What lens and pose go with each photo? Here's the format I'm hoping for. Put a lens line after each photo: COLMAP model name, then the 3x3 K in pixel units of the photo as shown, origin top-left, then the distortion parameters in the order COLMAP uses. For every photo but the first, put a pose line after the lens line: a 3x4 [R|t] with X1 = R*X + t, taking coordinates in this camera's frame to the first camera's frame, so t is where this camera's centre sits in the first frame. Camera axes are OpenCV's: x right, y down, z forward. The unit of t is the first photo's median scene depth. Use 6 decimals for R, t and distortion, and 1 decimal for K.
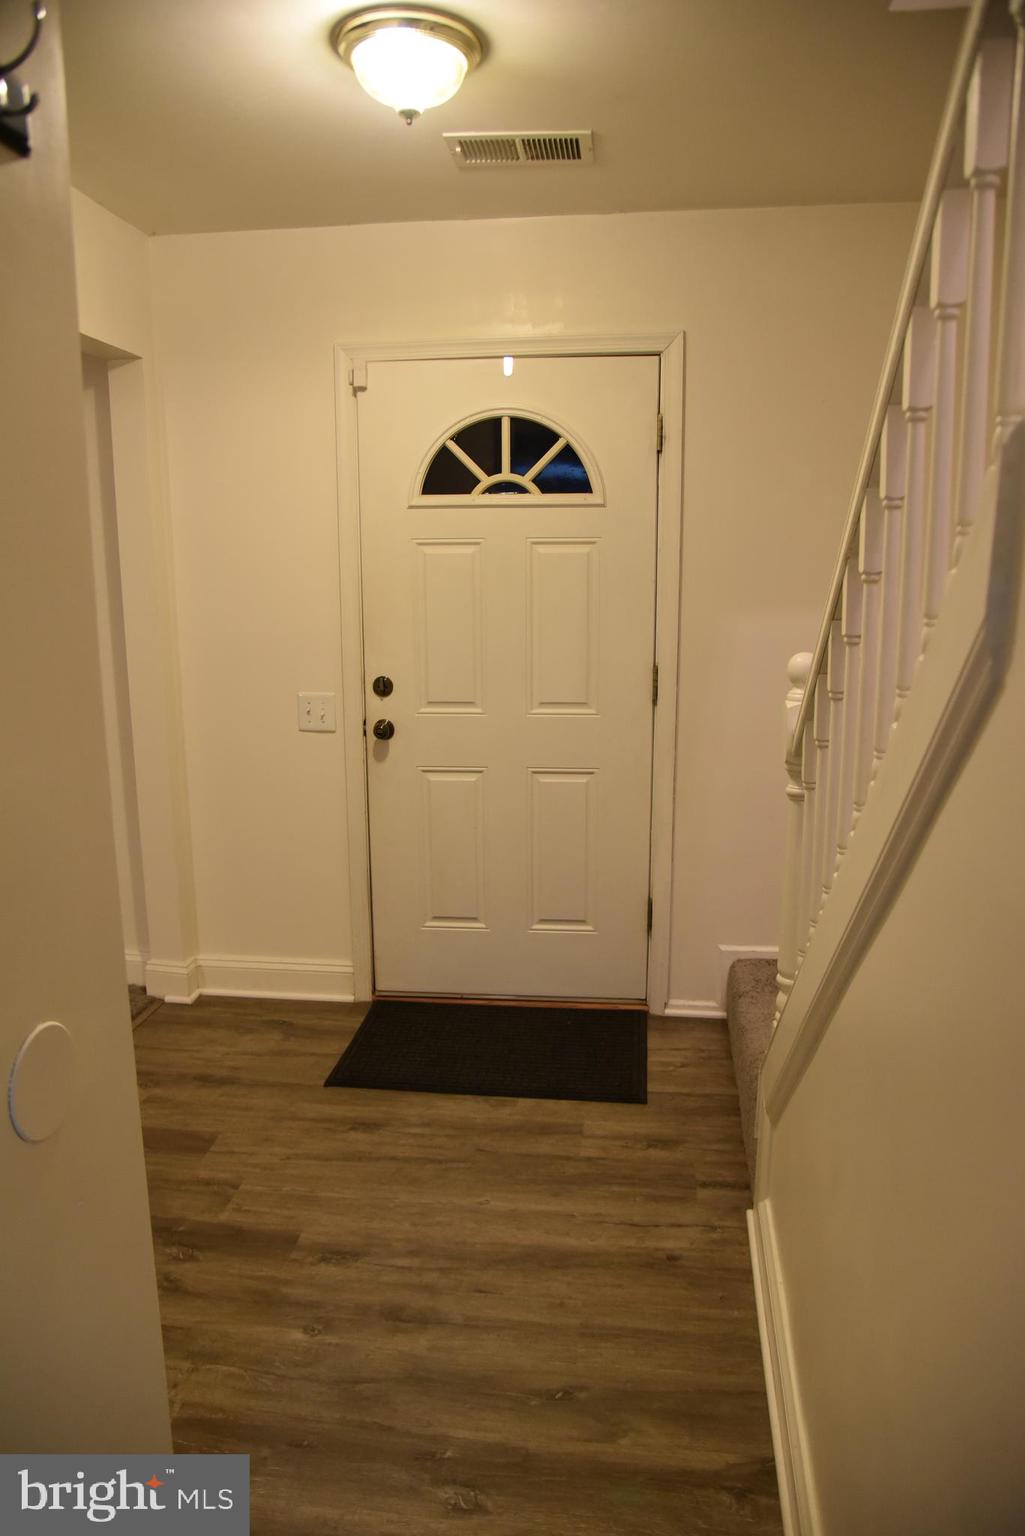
lens RADIAL K [[1071.8, 0, 511.2], [0, 1071.8, 789.1], [0, 0, 1]] dist [-0.111852, 0.075541]
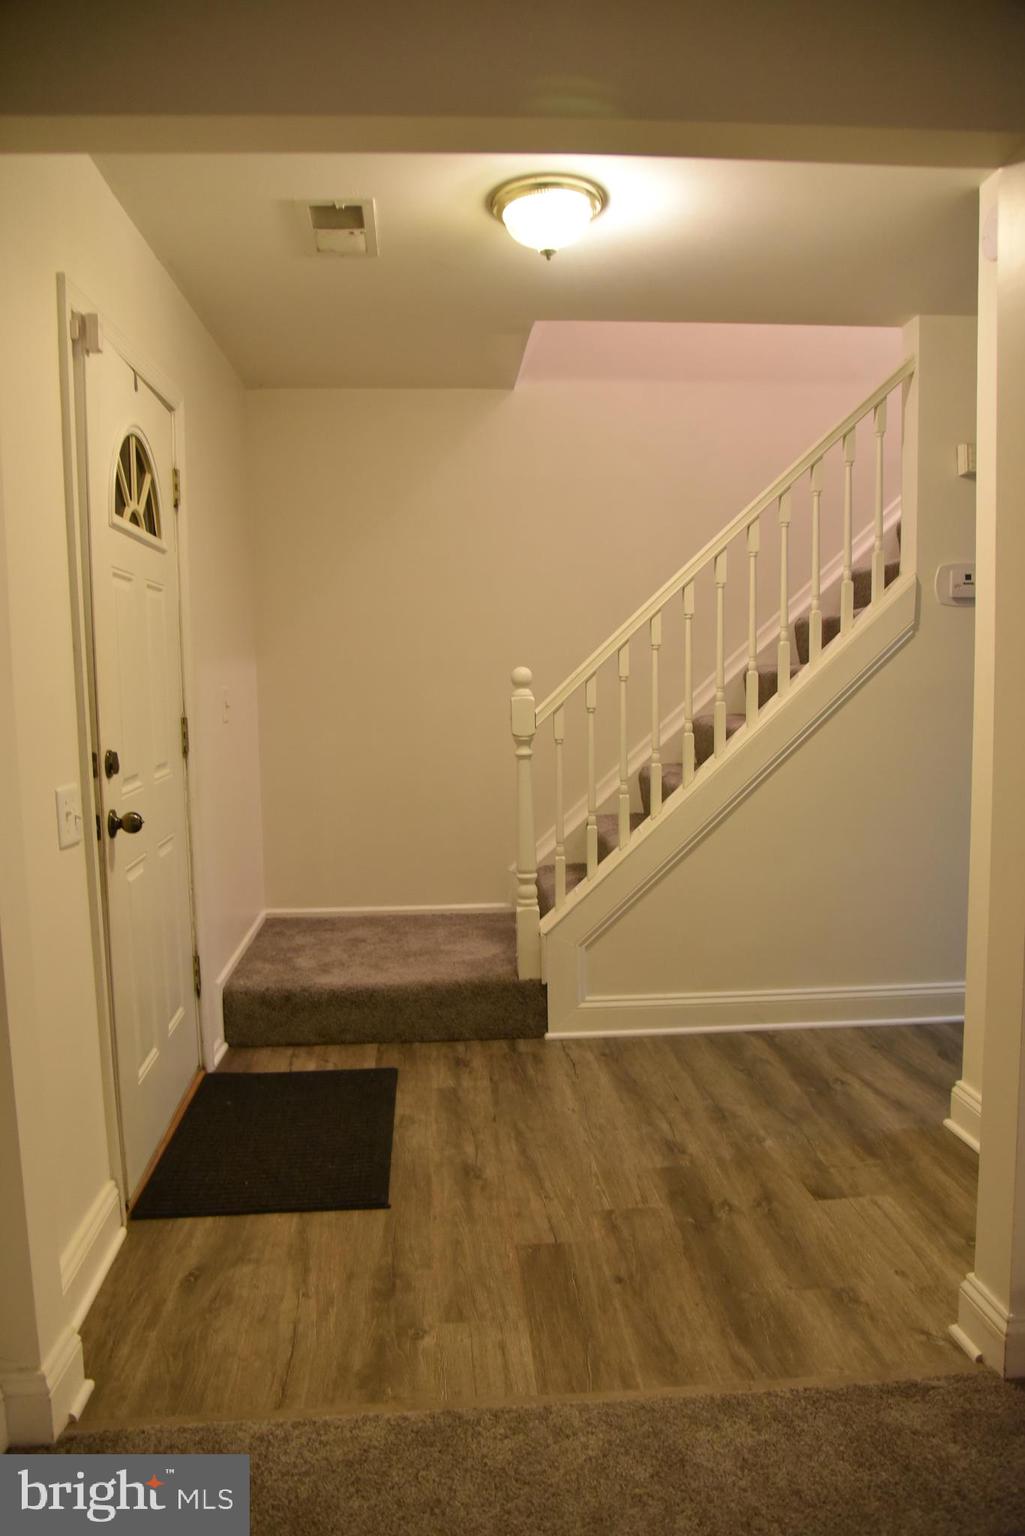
lens RADIAL K [[1071.8, 0, 511.2], [0, 1071.8, 789.1], [0, 0, 1]] dist [-0.111852, 0.075541]
pose [[-0.192027, -0.100033, 0.976278, -1.109549], [0.222571, 0.964431, 0.142597, -0.153855], [-0.955818, 0.244674, -0.162933, 1.098076]]
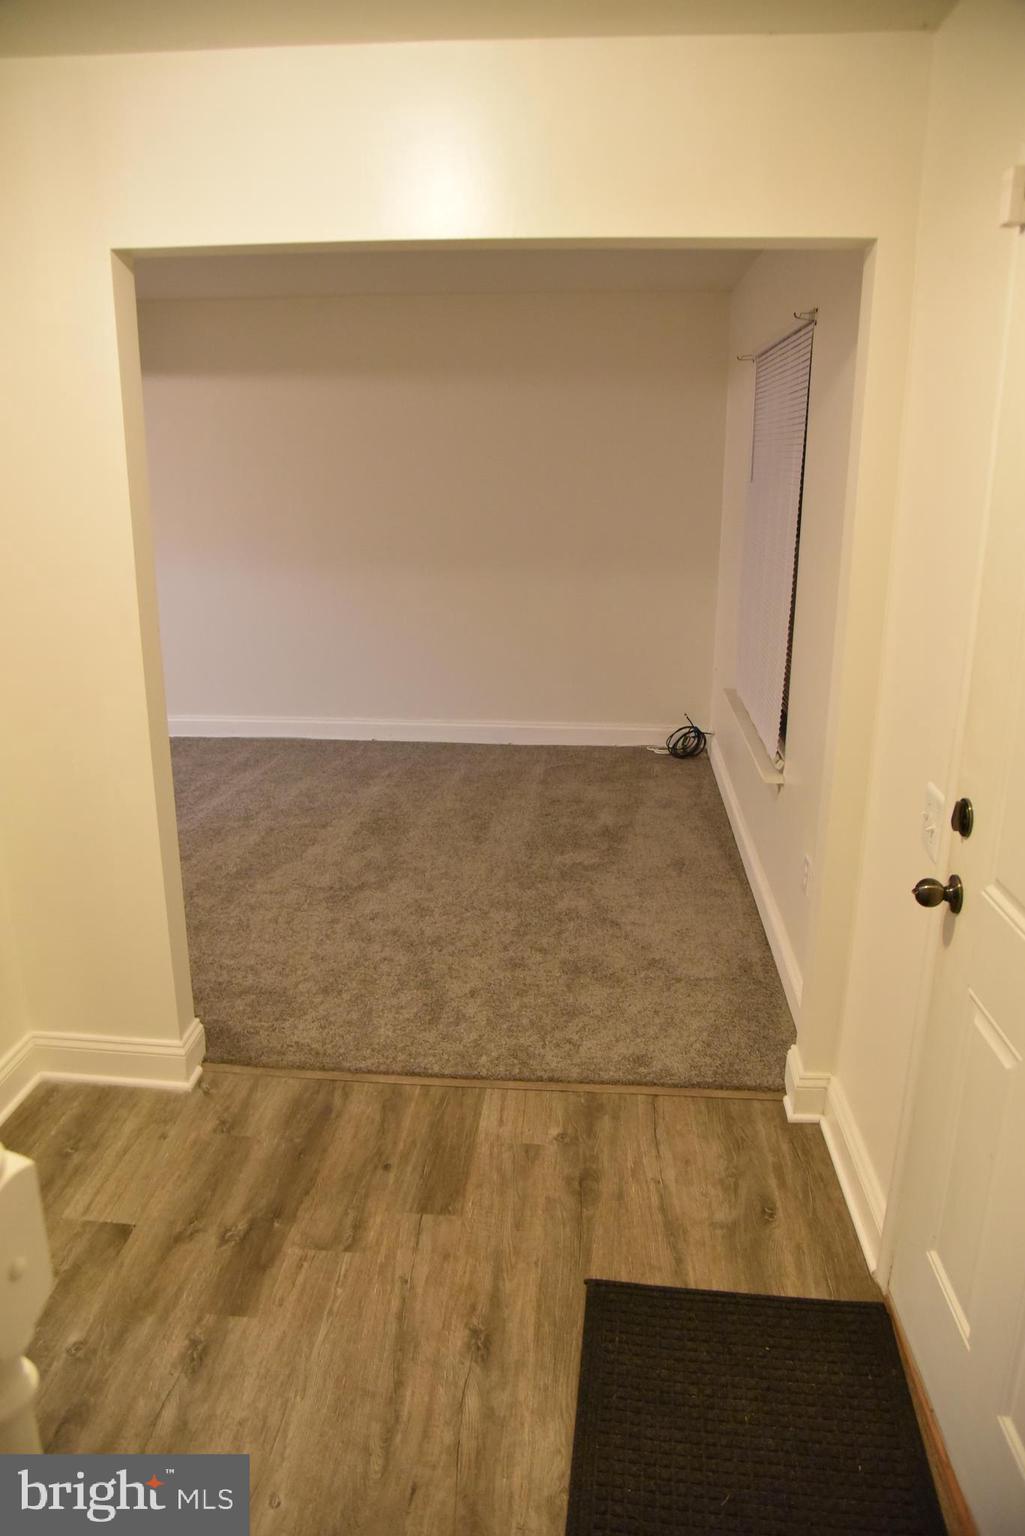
lens RADIAL K [[1071.8, 0, 511.2], [0, 1071.8, 789.1], [0, 0, 1]] dist [-0.111852, 0.075541]
pose [[0.033290, 0.304993, -0.951773, 0.460332], [-0.208020, 0.933559, 0.291881, -0.271845], [0.977558, 0.188271, 0.094523, 0.931590]]
